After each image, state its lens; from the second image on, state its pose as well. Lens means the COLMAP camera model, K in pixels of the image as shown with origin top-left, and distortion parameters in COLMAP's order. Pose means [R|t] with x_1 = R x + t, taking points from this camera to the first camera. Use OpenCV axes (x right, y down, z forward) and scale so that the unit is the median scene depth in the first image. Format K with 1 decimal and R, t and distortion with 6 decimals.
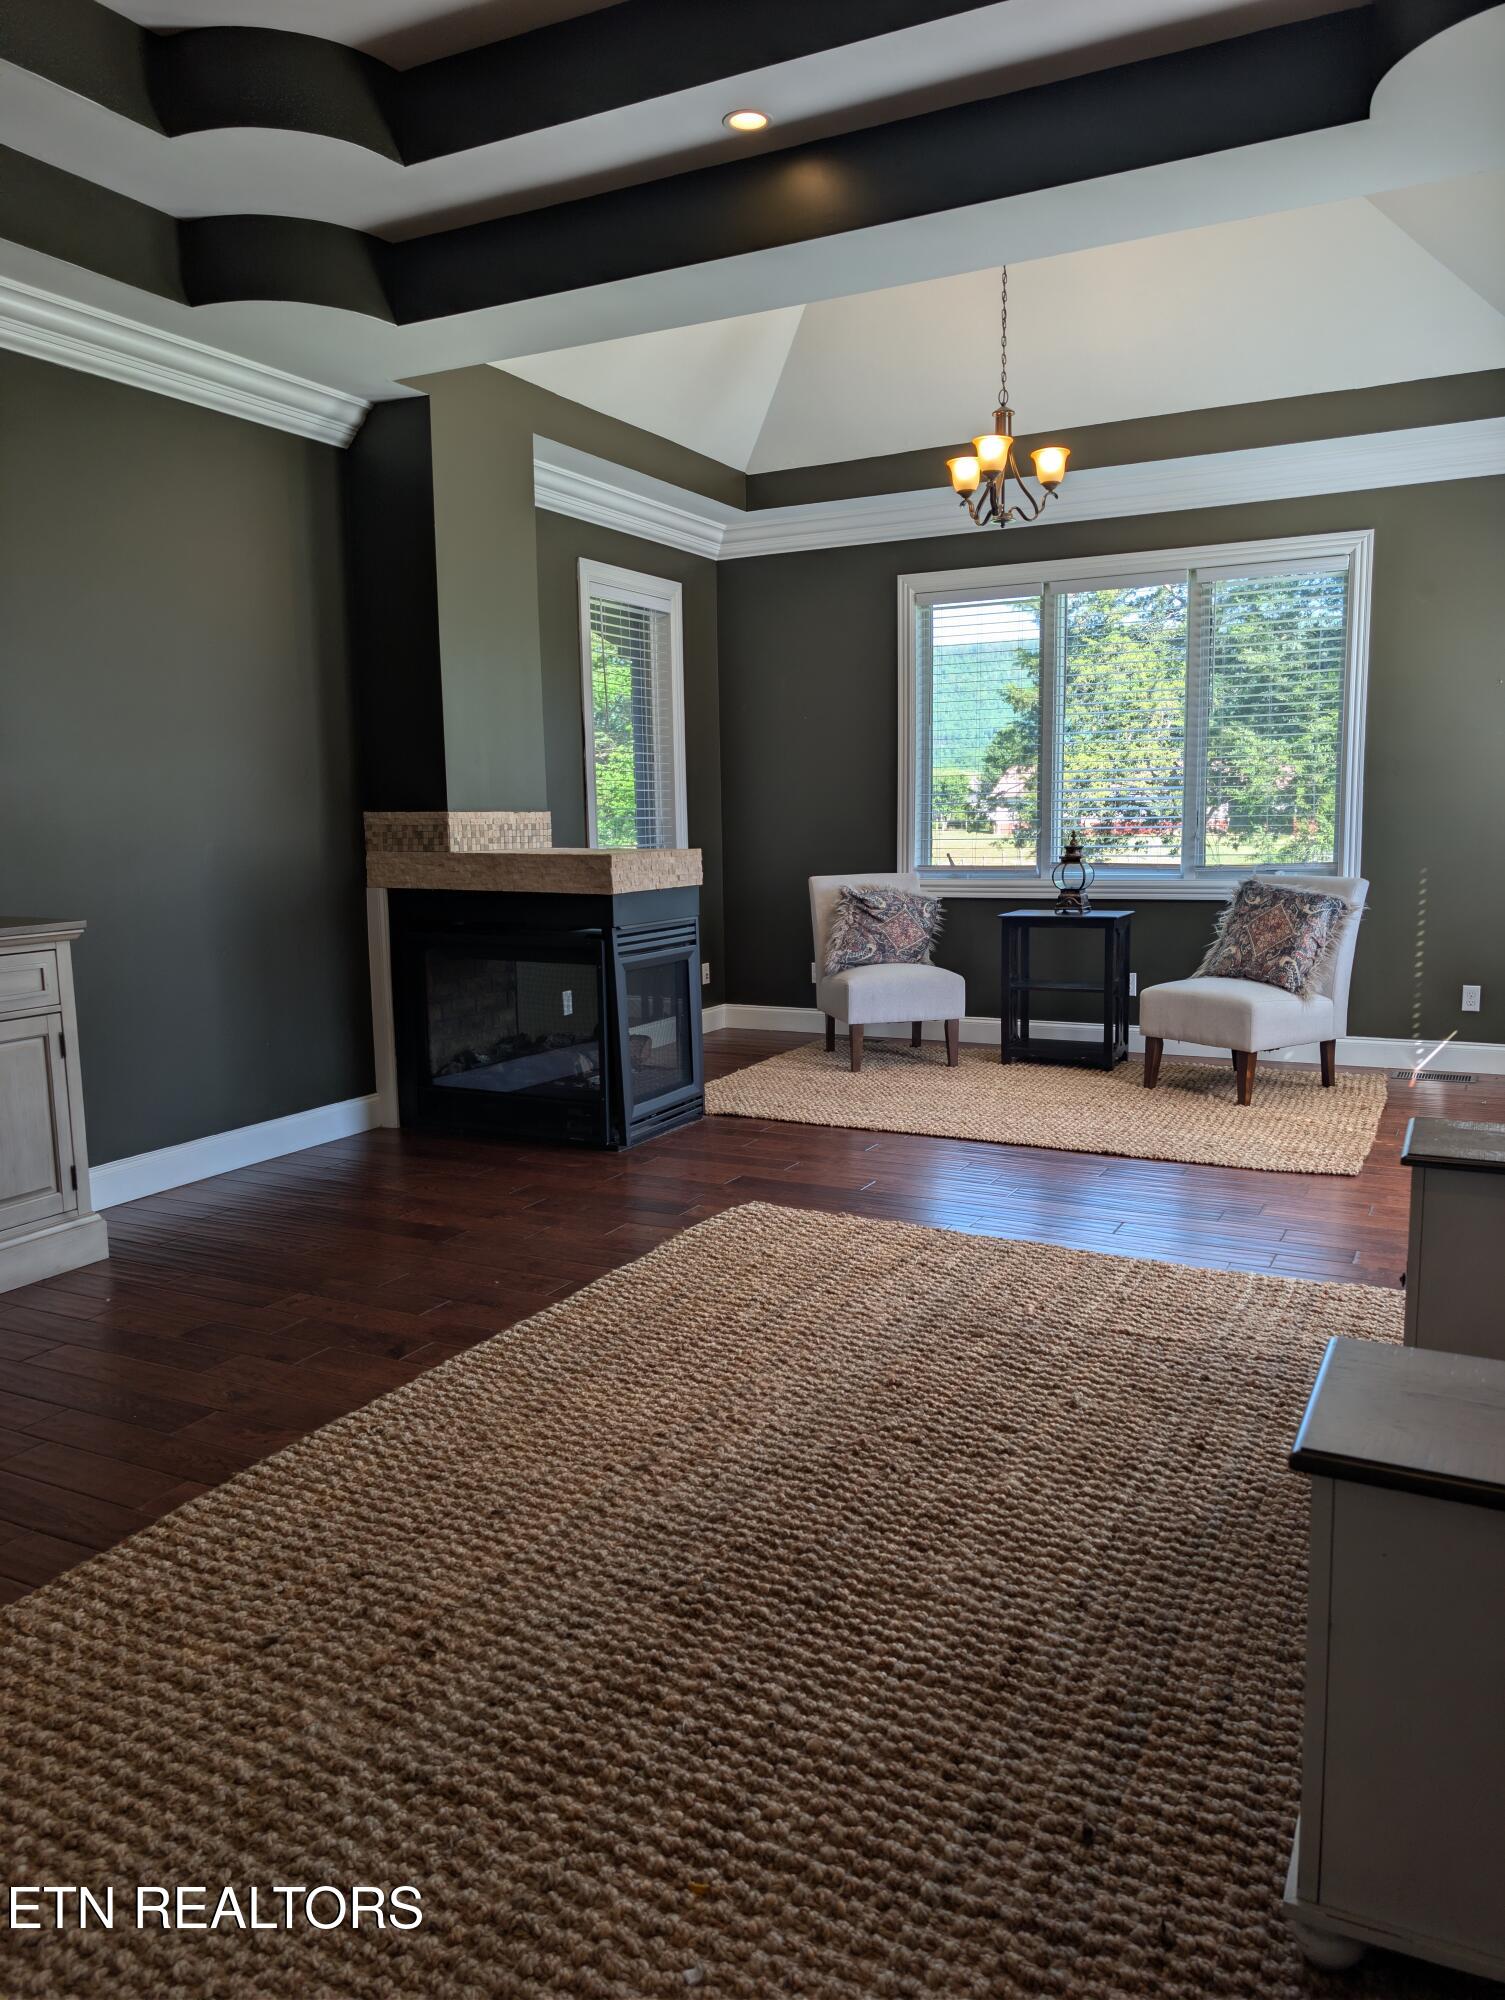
lens RADIAL K [[1426.8, 0, 752.5], [0, 1426.8, 1000.0], [0, 0, 1]] dist [-0.003819, -0.005577]
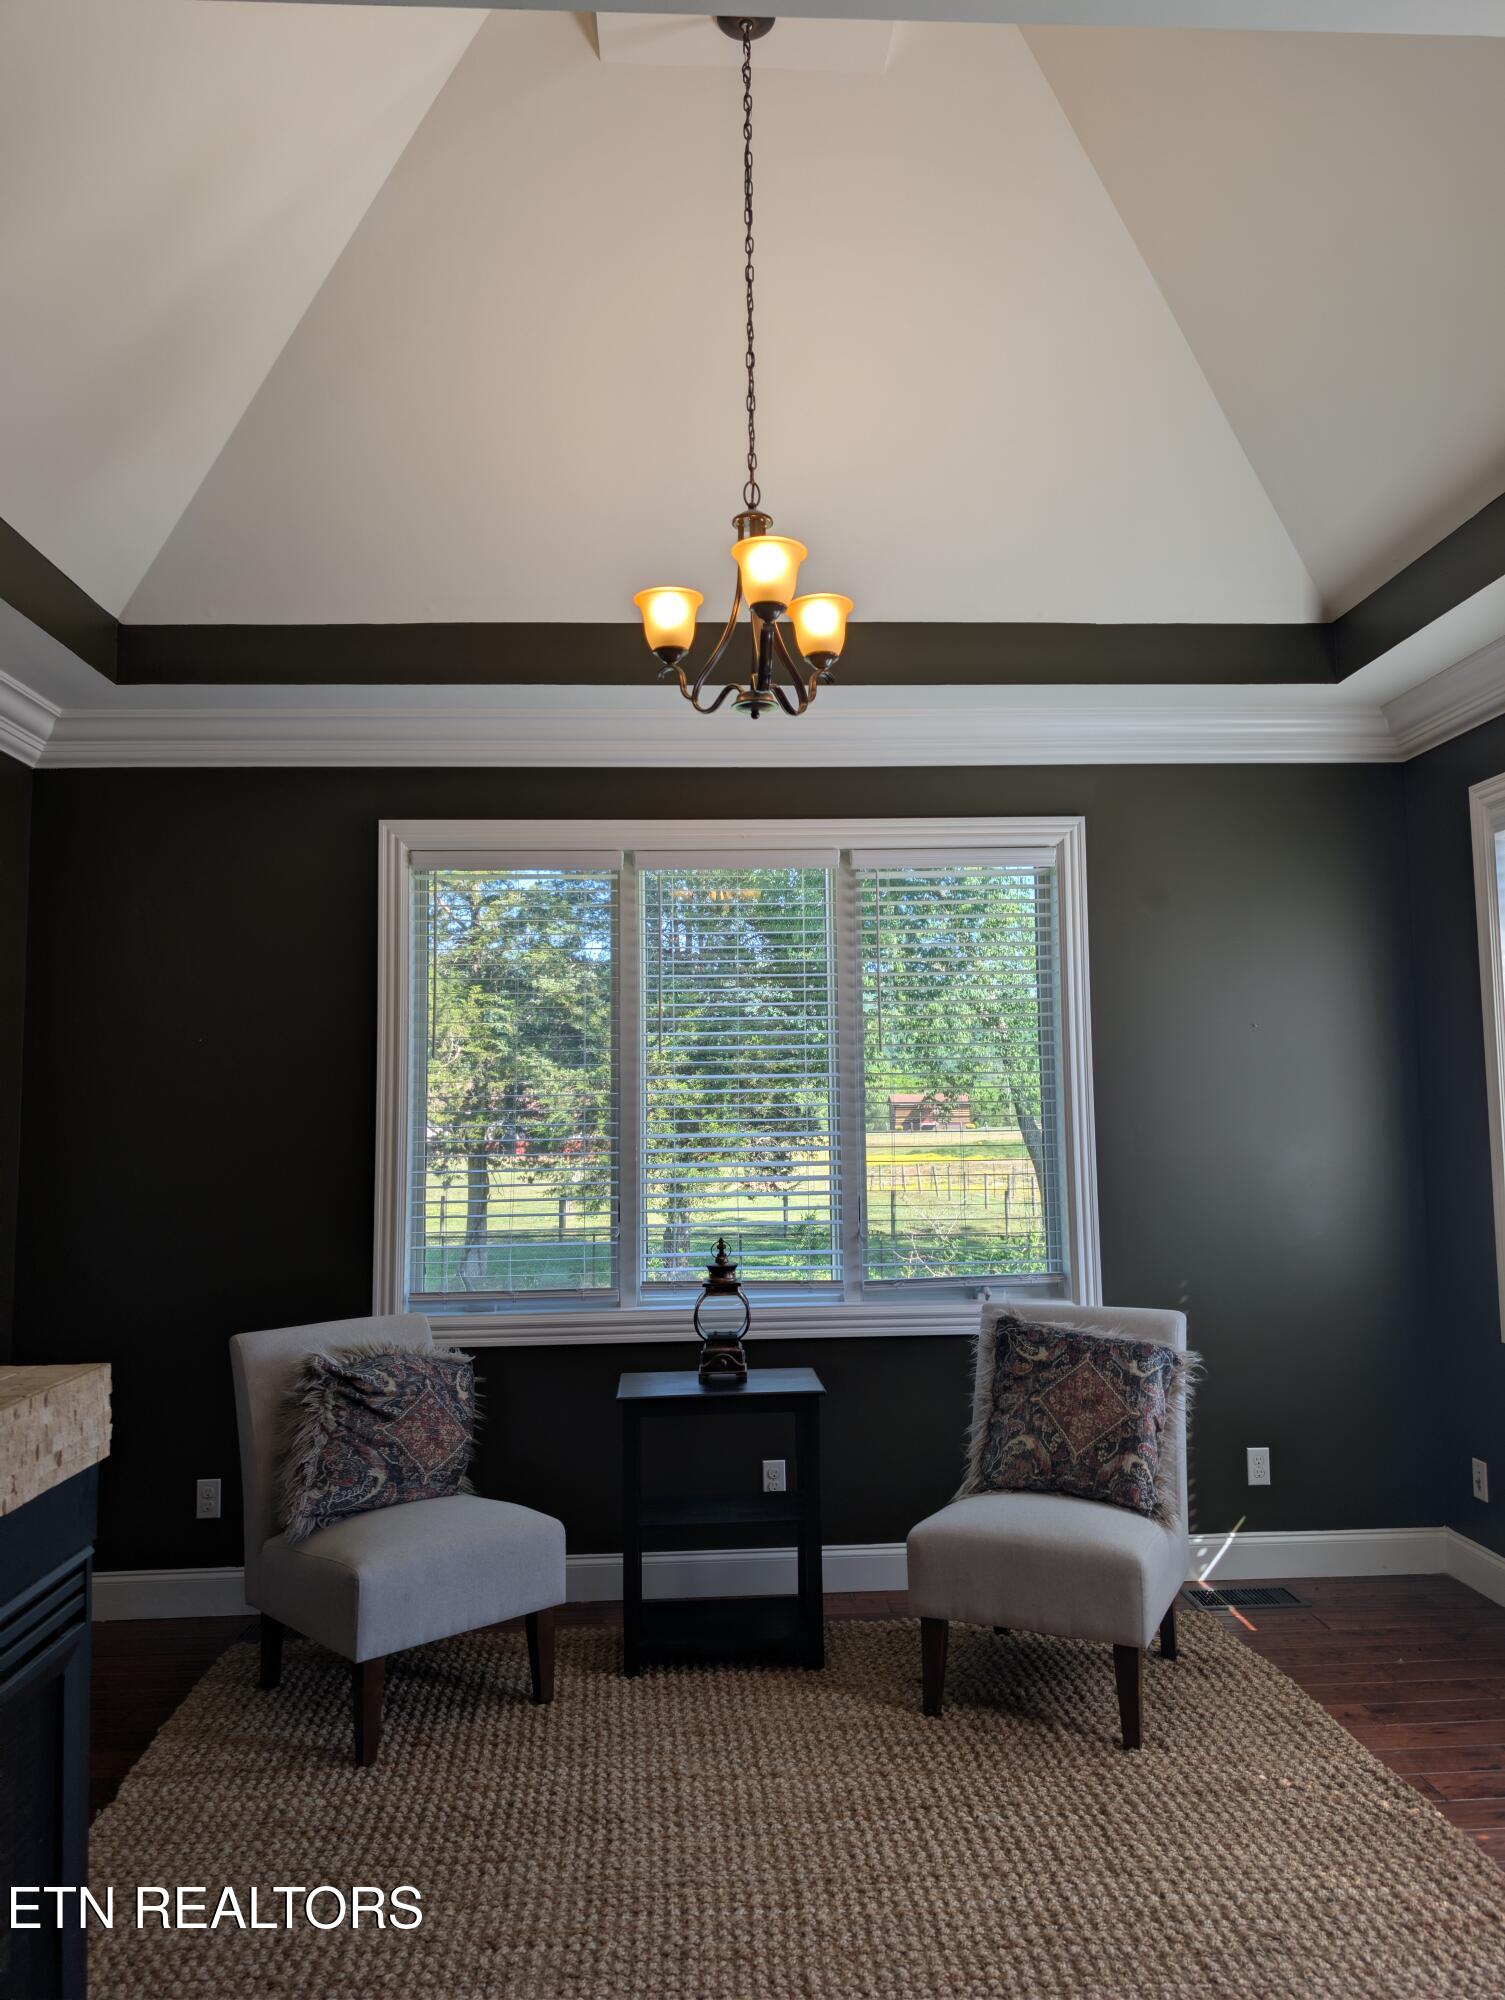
lens RADIAL K [[1428.1, 0, 753.2], [0, 1428.1, 973.8], [0, 0, 1]] dist [0.035047, -0.001273]
pose [[0.860507, 0.055385, 0.506419, -0.075735], [0.066999, 0.973135, -0.220273, -0.090527], [-0.505013, 0.223475, 0.833679, 0.443693]]
